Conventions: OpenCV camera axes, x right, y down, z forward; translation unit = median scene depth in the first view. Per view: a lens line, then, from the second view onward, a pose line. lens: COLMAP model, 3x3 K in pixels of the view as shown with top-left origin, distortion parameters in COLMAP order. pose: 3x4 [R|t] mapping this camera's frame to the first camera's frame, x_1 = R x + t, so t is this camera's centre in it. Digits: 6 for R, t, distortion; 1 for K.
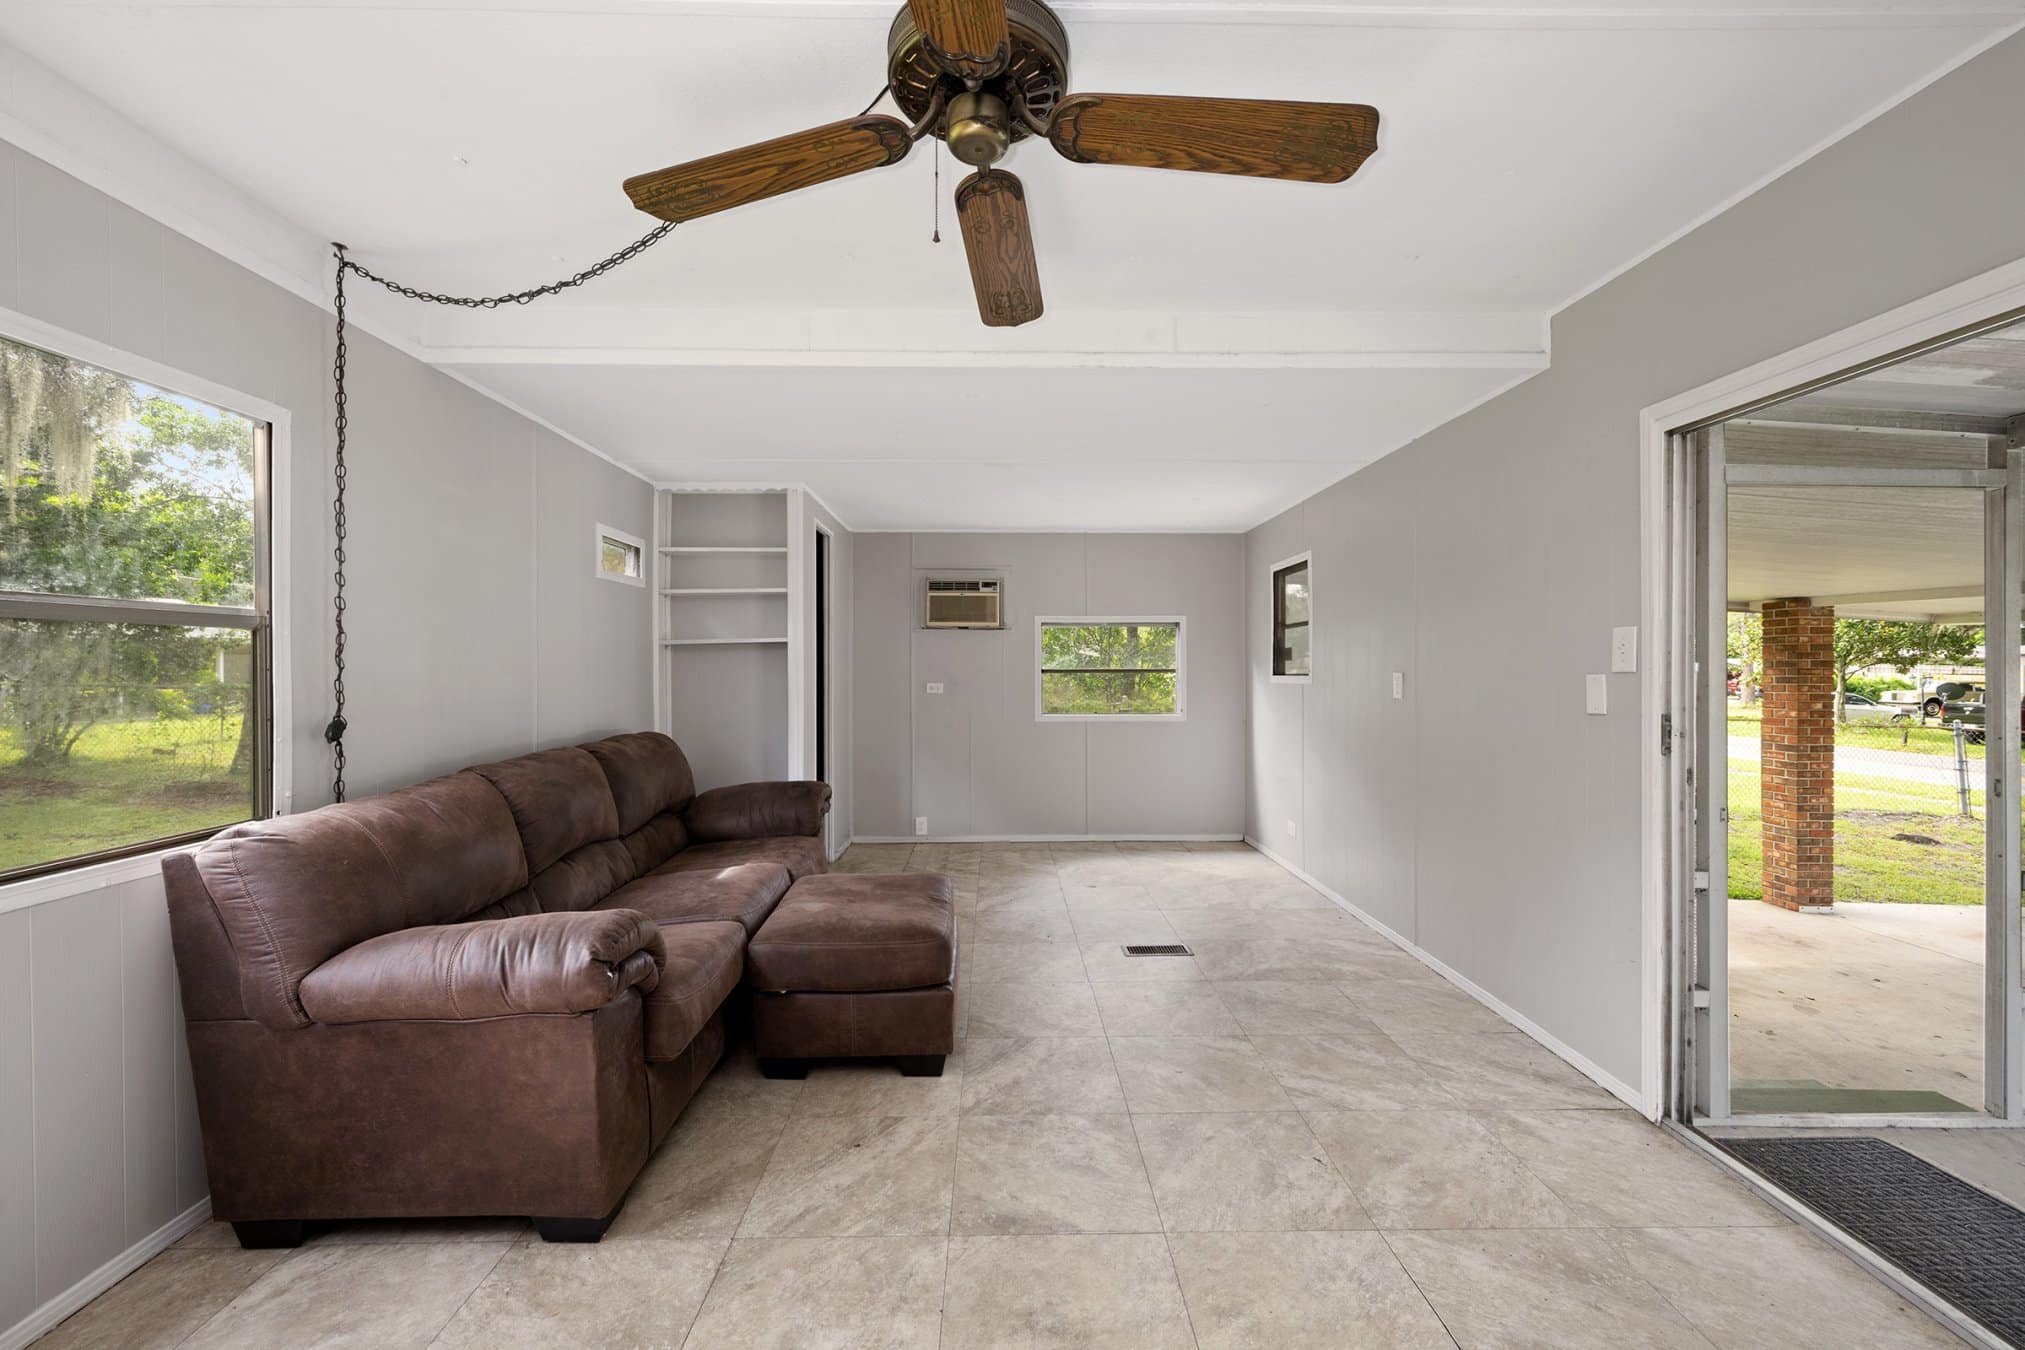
lens RADIAL K [[837.1, 0, 1006.7], [0, 837.1, 666.8], [0, 0, 1]] dist [-0.017684, -0.000078]
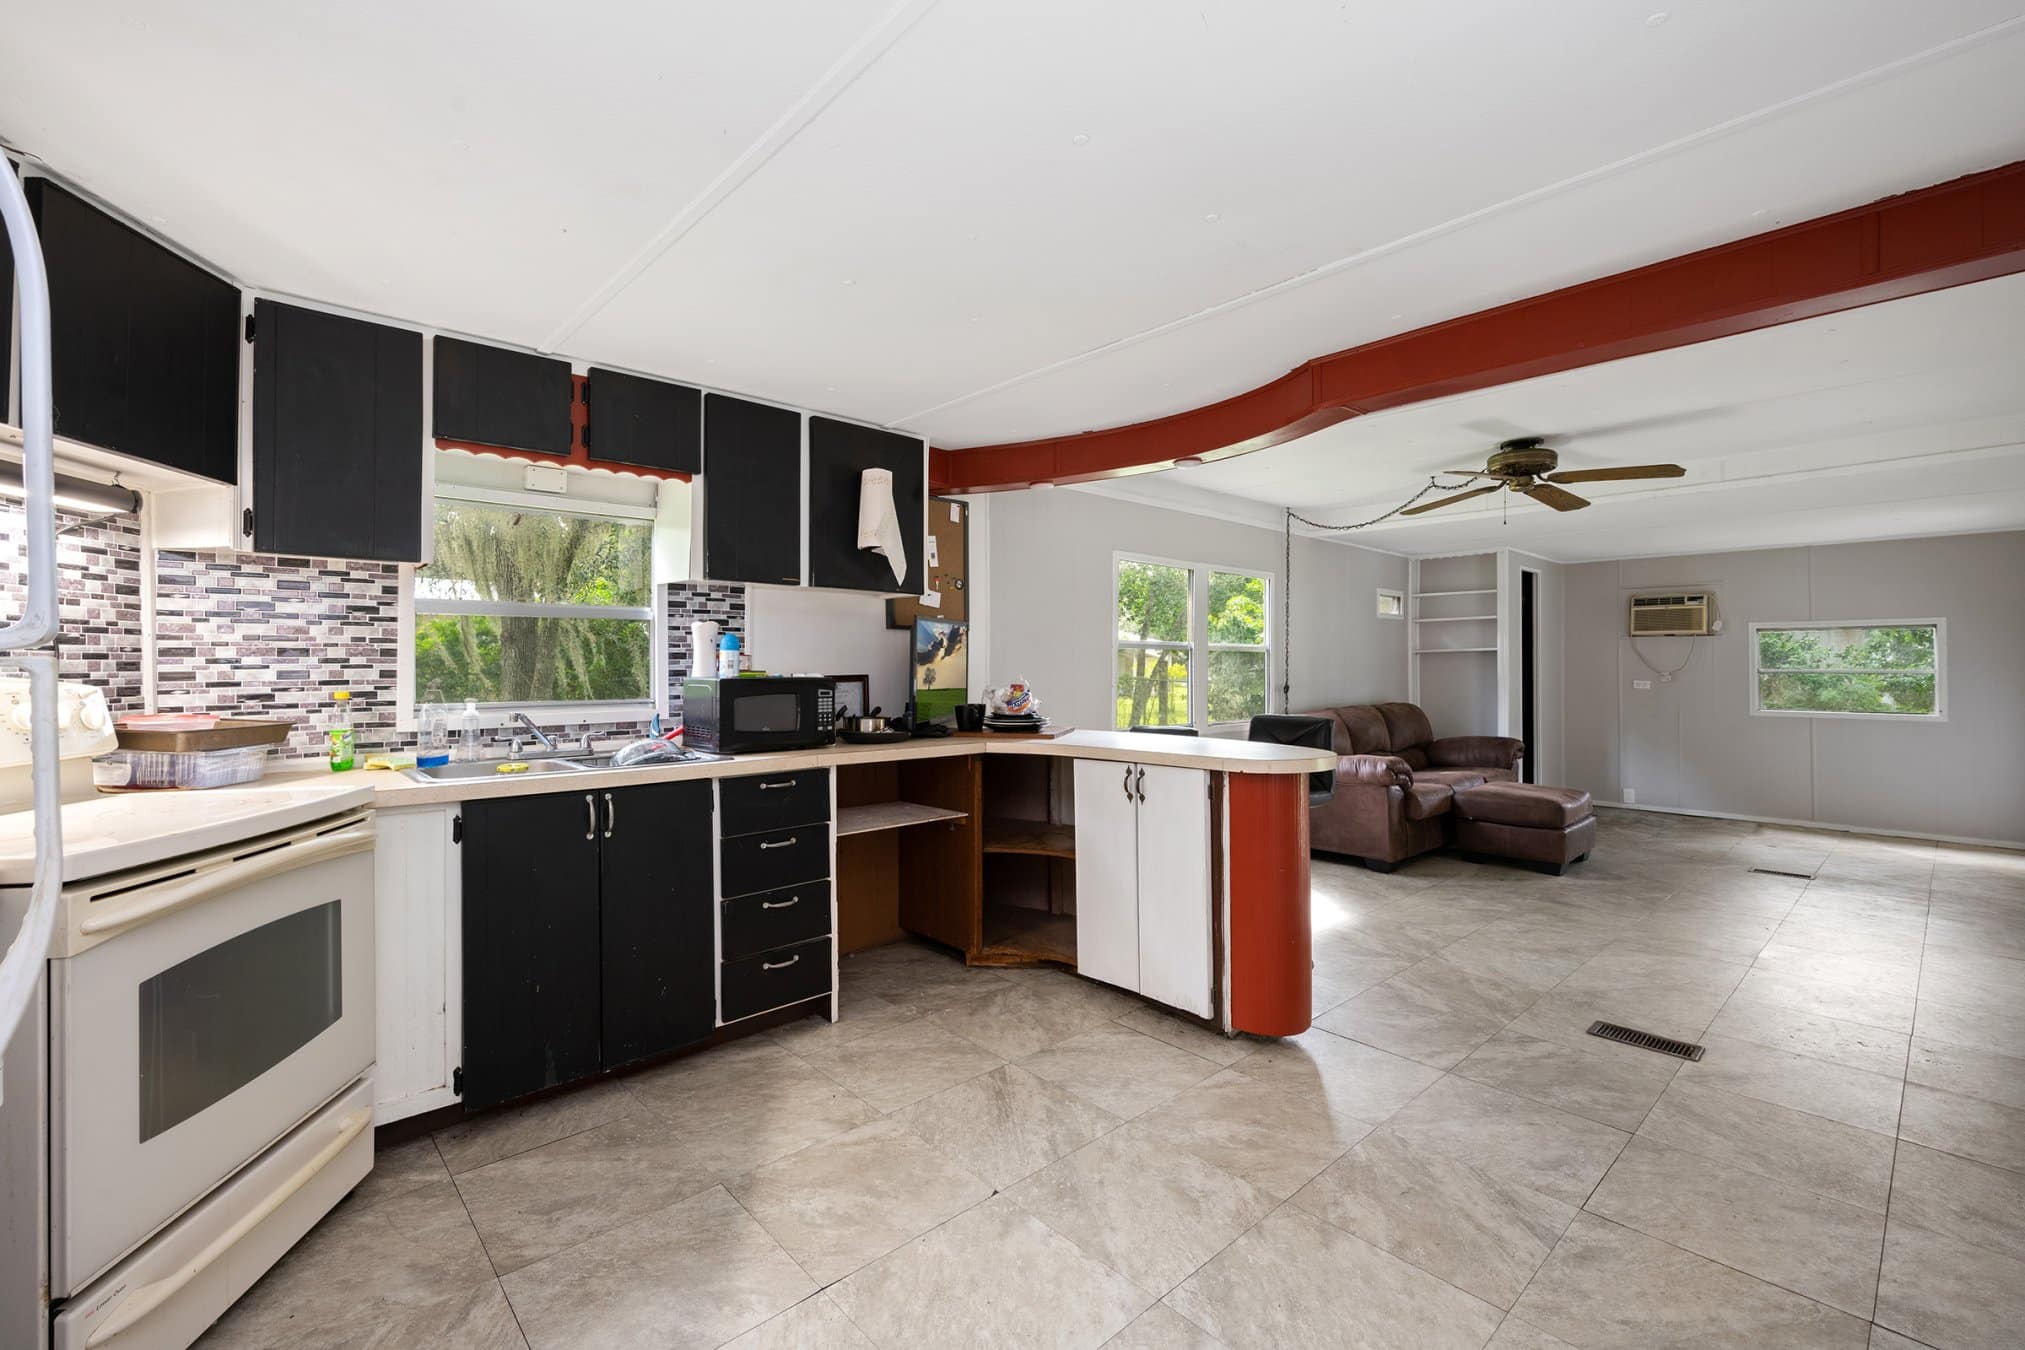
lens RADIAL K [[879.3, 0, 999.8], [0, 879.3, 667.9], [0, 0, 1]] dist [-0.000103, -0.000300]
pose [[0.671172, 0.001655, -0.741300, 0.328951], [-0.002639, 0.999997, -0.000157, 0.004827], [0.741297, 0.002062, 0.671174, -0.781080]]
